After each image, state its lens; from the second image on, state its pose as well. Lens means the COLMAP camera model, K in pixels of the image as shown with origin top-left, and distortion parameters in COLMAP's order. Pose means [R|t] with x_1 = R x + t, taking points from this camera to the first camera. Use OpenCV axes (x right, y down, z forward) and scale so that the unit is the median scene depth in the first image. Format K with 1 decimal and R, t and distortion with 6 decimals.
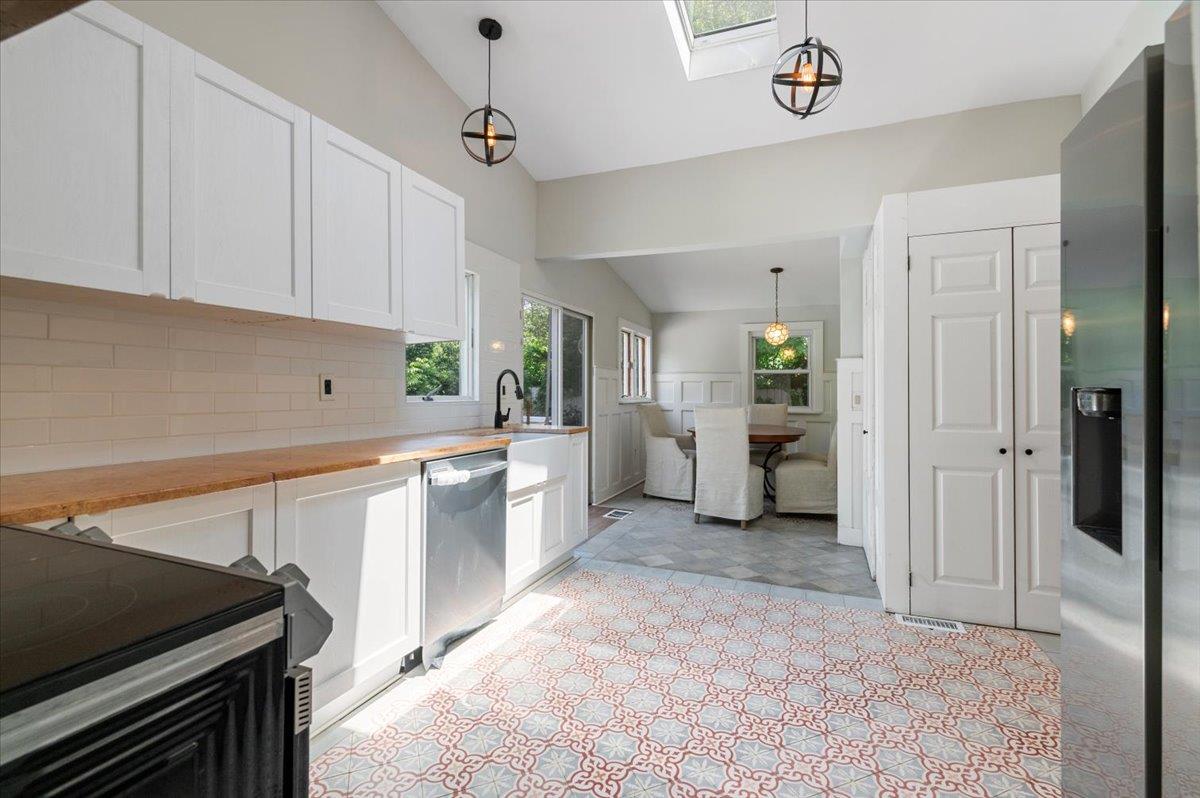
lens RADIAL K [[517.4, 0, 603.1], [0, 517.4, 389.3], [0, 0, 1]] dist [0.001216, 0.000012]
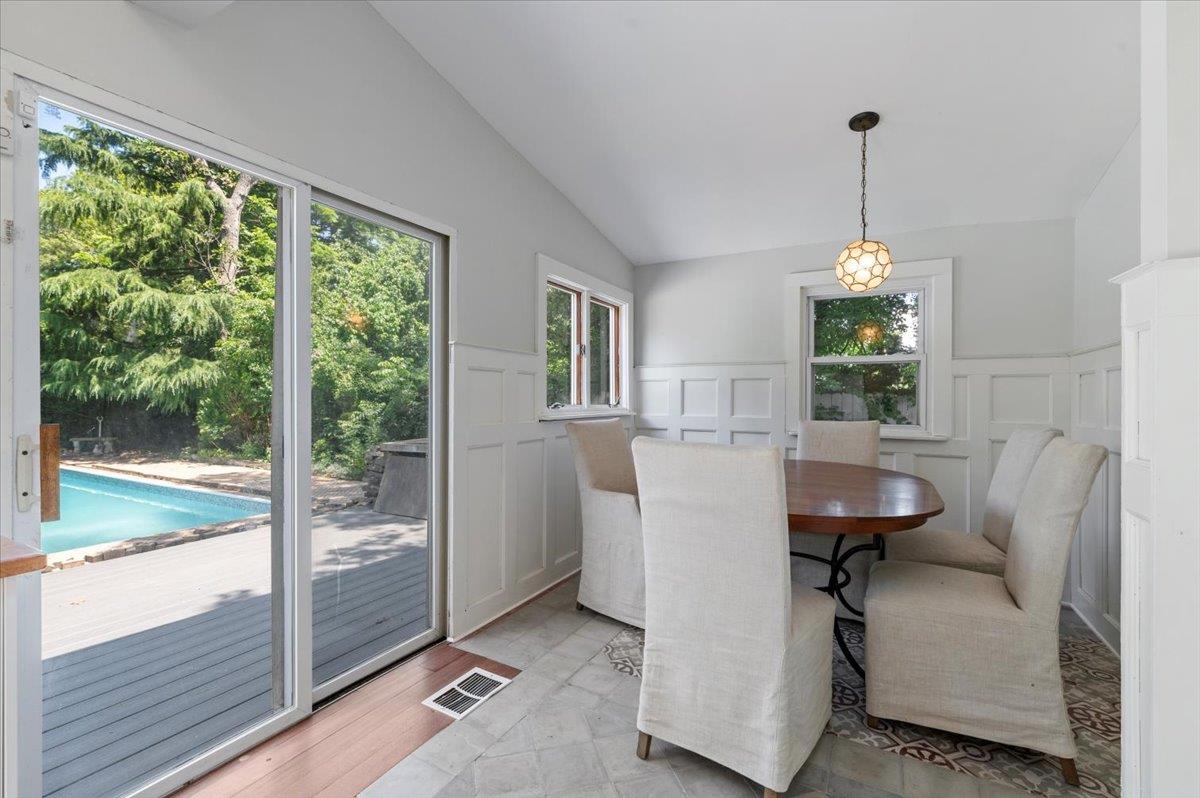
lens RADIAL K [[517.4, 0, 597.8], [0, 517.4, 401.2], [0, 0, 1]] dist [0.001216, 0.000012]
pose [[0.993720, 0.001103, -0.111886, 0.195706], [0.000158, 0.999937, 0.011260, 0.003508], [0.111891, -0.011207, 0.993657, 0.654887]]
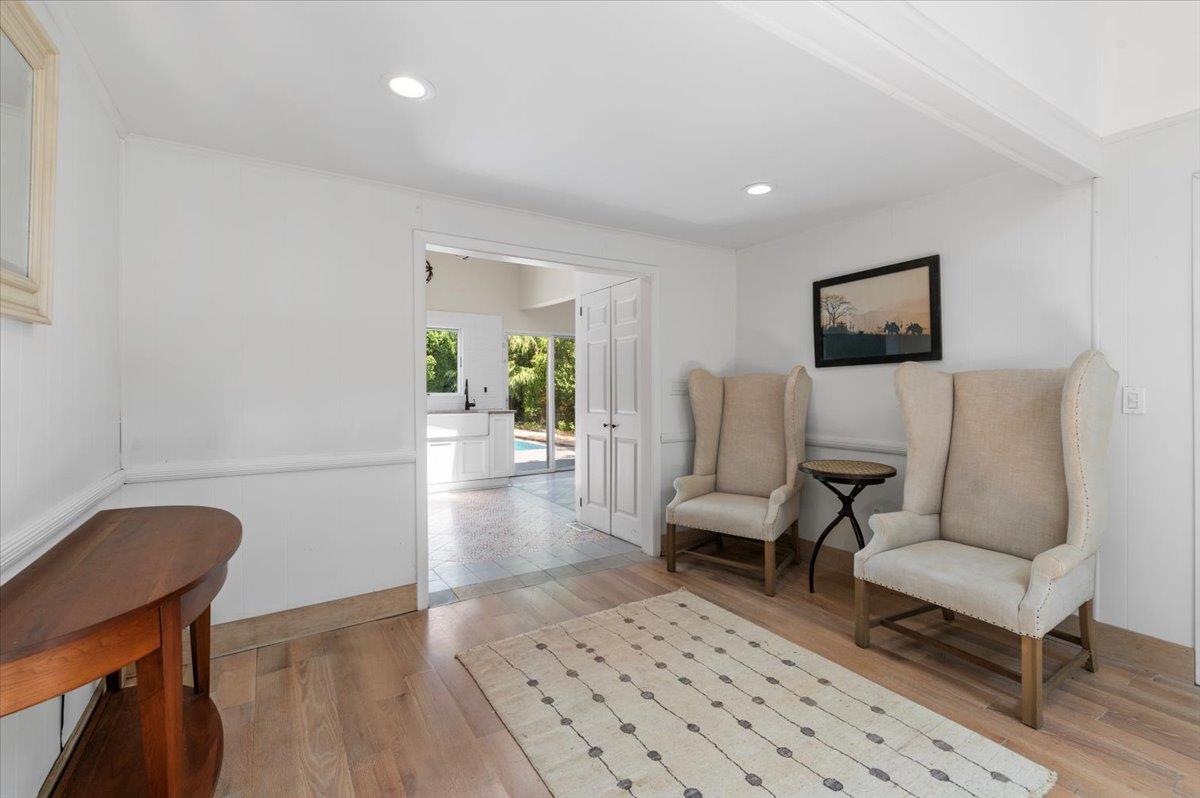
lens RADIAL K [[517.4, 0, 596.7], [0, 517.4, 396.9], [0, 0, 1]] dist [0.001216, 0.000012]
pose [[0.812494, 0.000665, -0.582969, 0.962616], [0.011693, 0.999780, 0.017438, 0.000175], [0.582853, -0.020985, 0.812307, -0.186163]]
